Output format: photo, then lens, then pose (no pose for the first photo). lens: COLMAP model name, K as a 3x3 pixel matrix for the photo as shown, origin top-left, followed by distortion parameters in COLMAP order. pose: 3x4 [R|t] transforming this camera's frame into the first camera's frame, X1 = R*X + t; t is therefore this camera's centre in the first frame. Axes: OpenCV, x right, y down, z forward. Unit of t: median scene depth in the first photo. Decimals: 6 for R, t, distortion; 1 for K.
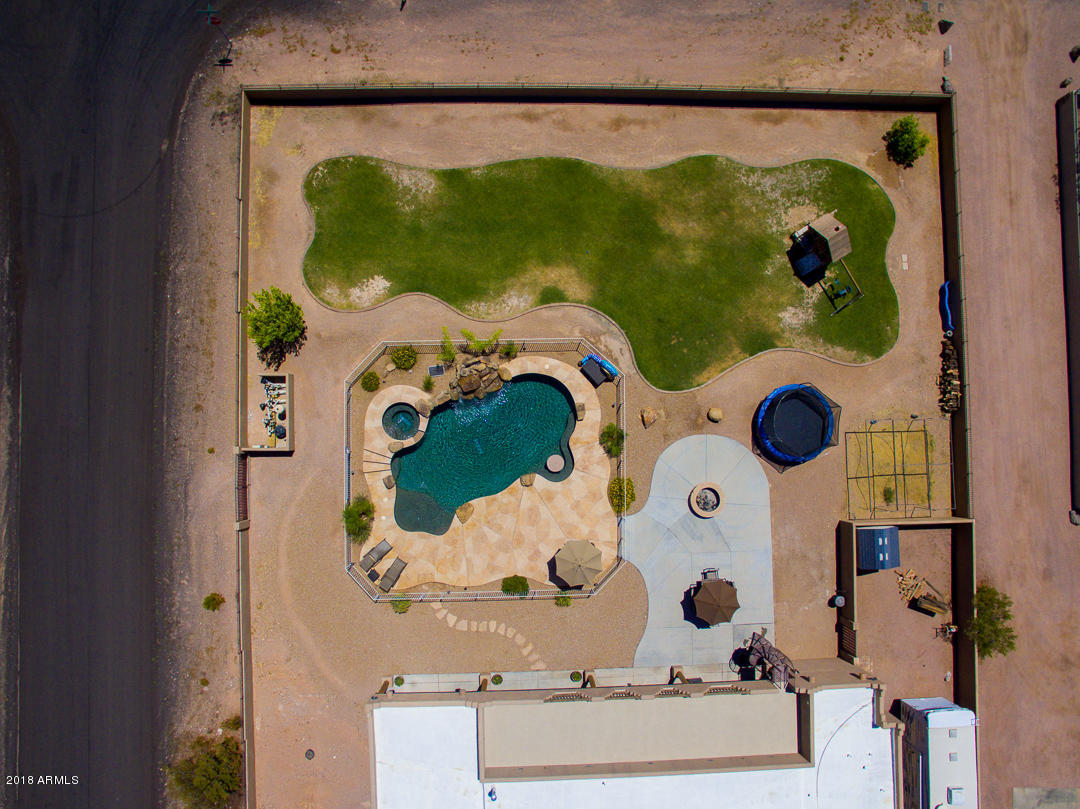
lens RADIAL K [[743.7, 0, 544.4], [0, 743.7, 424.2], [0, 0, 1]] dist [-0.126847, 0.090517]
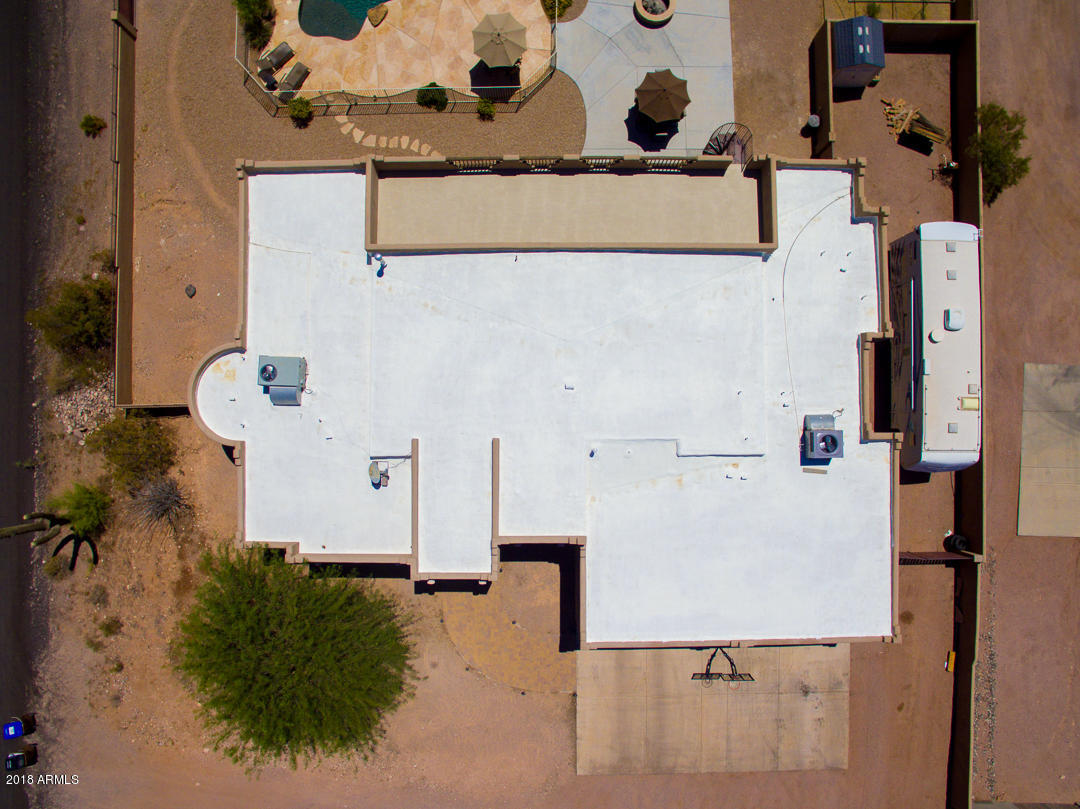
lens RADIAL K [[743.7, 0, 544.4], [0, 743.7, 424.2], [0, 0, 1]] dist [-0.126847, 0.090517]
pose [[0.999293, 0.016025, -0.033997, 0.127033], [-0.015330, 0.999670, 0.020625, 0.580552], [0.034316, -0.020089, 0.999209, 0.142741]]
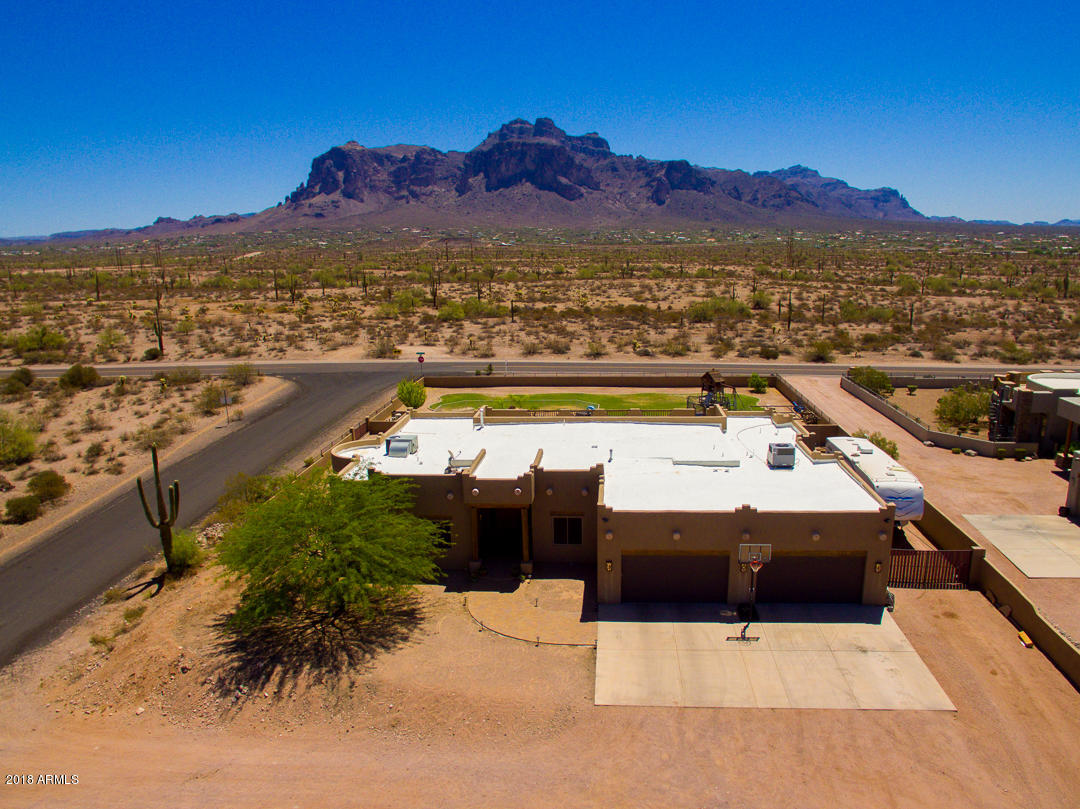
lens RADIAL K [[743.7, 0, 544.4], [0, 743.7, 424.2], [0, 0, 1]] dist [-0.126847, 0.090517]
pose [[0.992331, -0.028407, -0.120304, 0.183704], [-0.108065, 0.273161, -0.955879, 1.567319], [0.060016, 0.961549, 0.267996, 0.556590]]
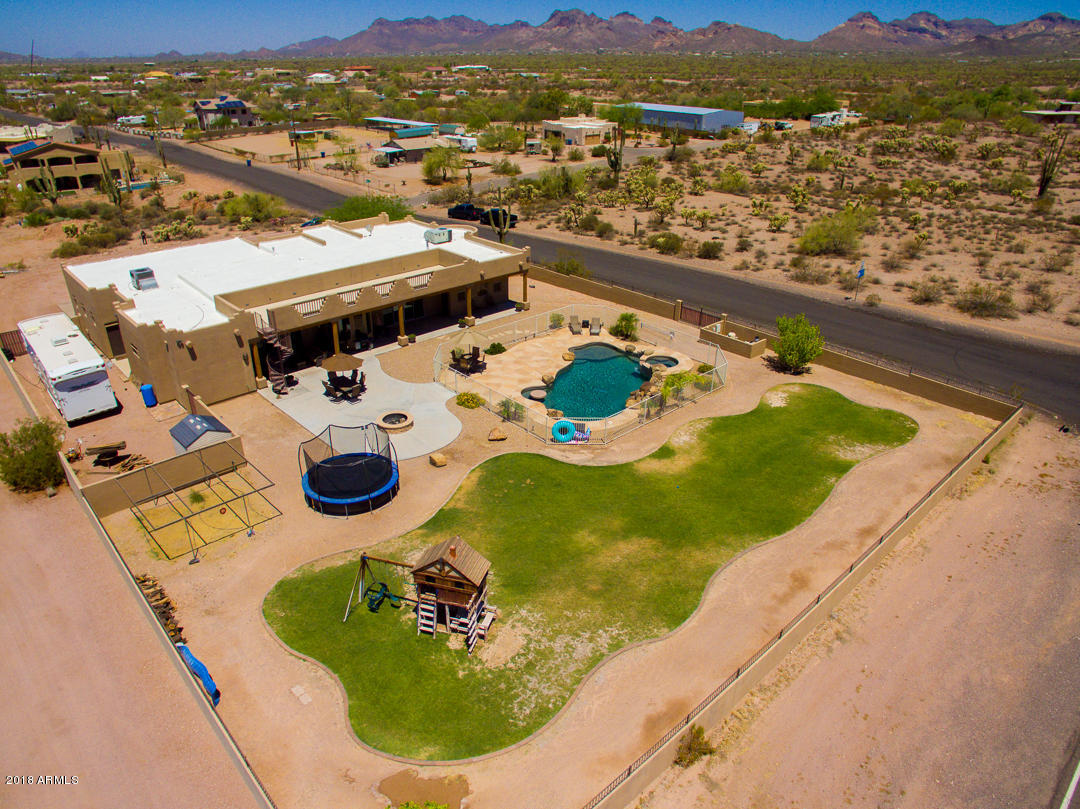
lens RADIAL K [[724.9, 0, 545.3], [0, 724.9, 423.9], [0, 0, 1]] dist [-0.124973, 0.087808]
pose [[-0.742734, 0.274090, -0.610918, 0.651549], [-0.669421, -0.324253, 0.668383, -0.659175], [-0.014895, 0.905392, 0.424315, 0.600415]]
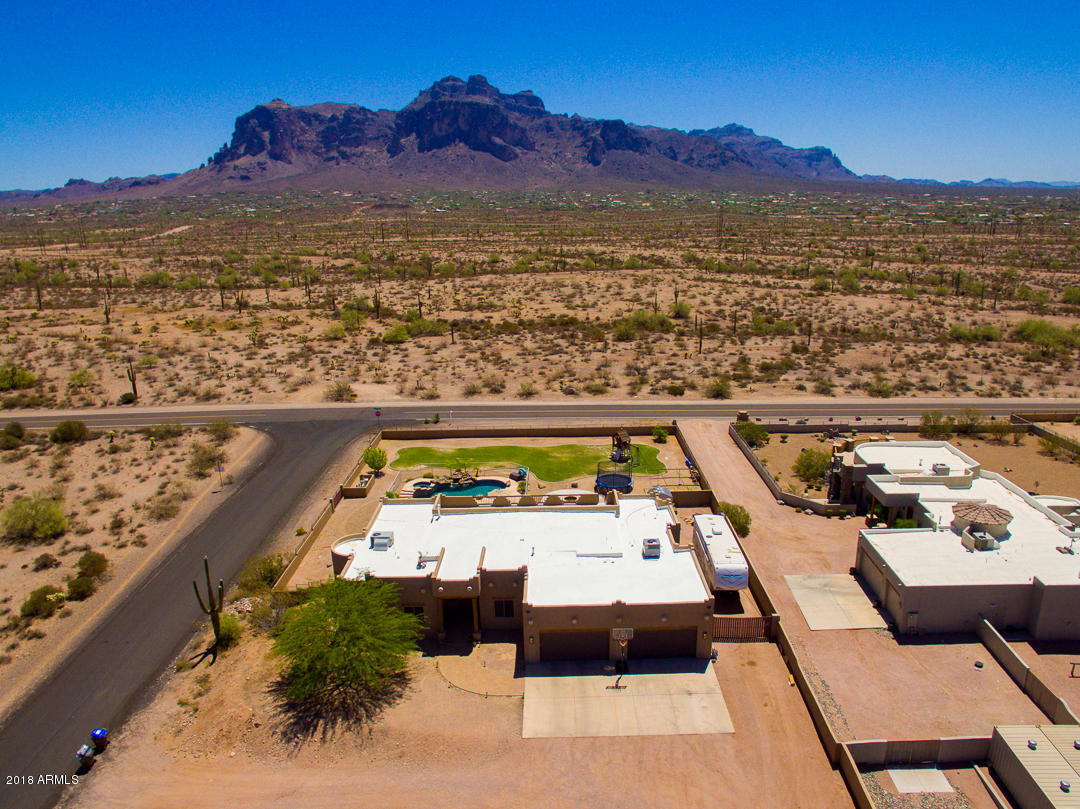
lens RADIAL K [[747.5, 0, 543.9], [0, 747.5, 425.4], [0, 0, 1]] dist [-0.129182, 0.089848]
pose [[0.997912, -0.048309, -0.042877, 0.244148], [-0.025044, 0.322505, -0.946237, 1.888654], [0.059540, 0.945334, 0.320621, 0.185774]]
